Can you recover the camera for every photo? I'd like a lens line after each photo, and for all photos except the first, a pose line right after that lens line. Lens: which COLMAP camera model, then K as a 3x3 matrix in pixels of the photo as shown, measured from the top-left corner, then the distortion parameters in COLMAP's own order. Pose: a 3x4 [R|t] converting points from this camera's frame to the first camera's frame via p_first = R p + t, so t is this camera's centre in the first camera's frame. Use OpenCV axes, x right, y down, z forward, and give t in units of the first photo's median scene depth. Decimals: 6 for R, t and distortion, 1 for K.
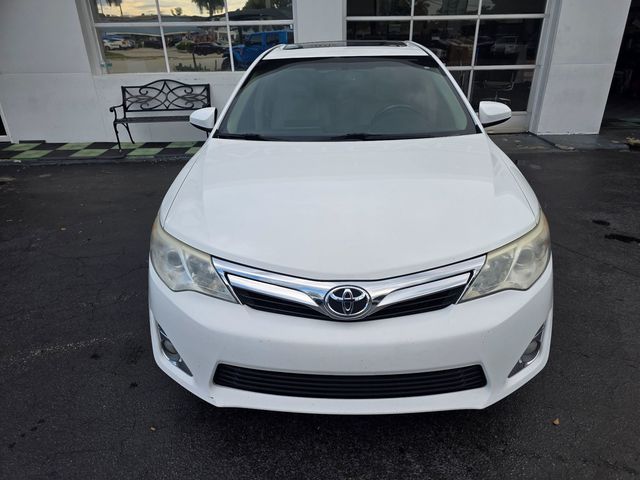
lens RADIAL K [[459.1, 0, 322.7], [0, 459.1, 240.0], [0, 0, 1]] dist [0.076399, -0.074427]
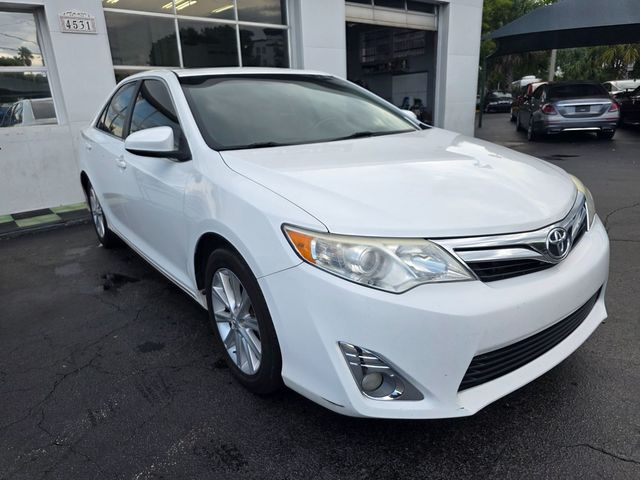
lens RADIAL K [[466.4, 0, 320.0], [0, 466.4, 240.0], [0, 0, 1]] dist [0.009913, -0.001974]
pose [[0.774715, -0.196997, 0.600840, -0.844152], [0.299514, 0.951193, -0.074323, 0.037242], [-0.556873, 0.237540, 0.795906, 0.388692]]
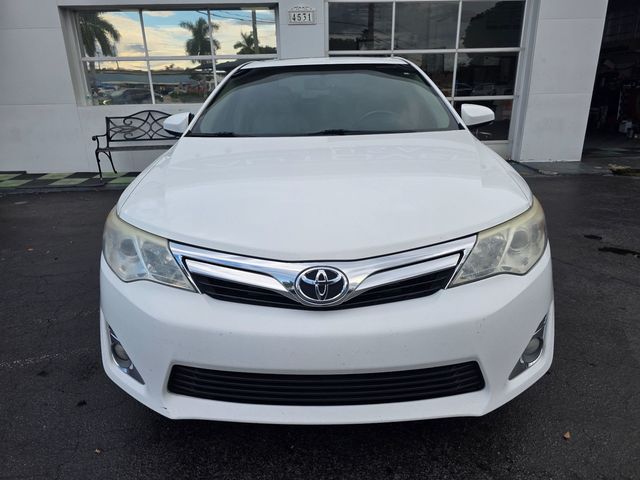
lens RADIAL K [[449.0, 0, 320.0], [0, 449.0, 240.0], [0, 0, 1]] dist [0.058344, -0.050589]
pose [[0.999892, -0.007540, 0.012605, 0.035107], [0.009026, 0.992451, -0.122312, 0.130384], [-0.011587, 0.122413, 0.992412, 0.123993]]
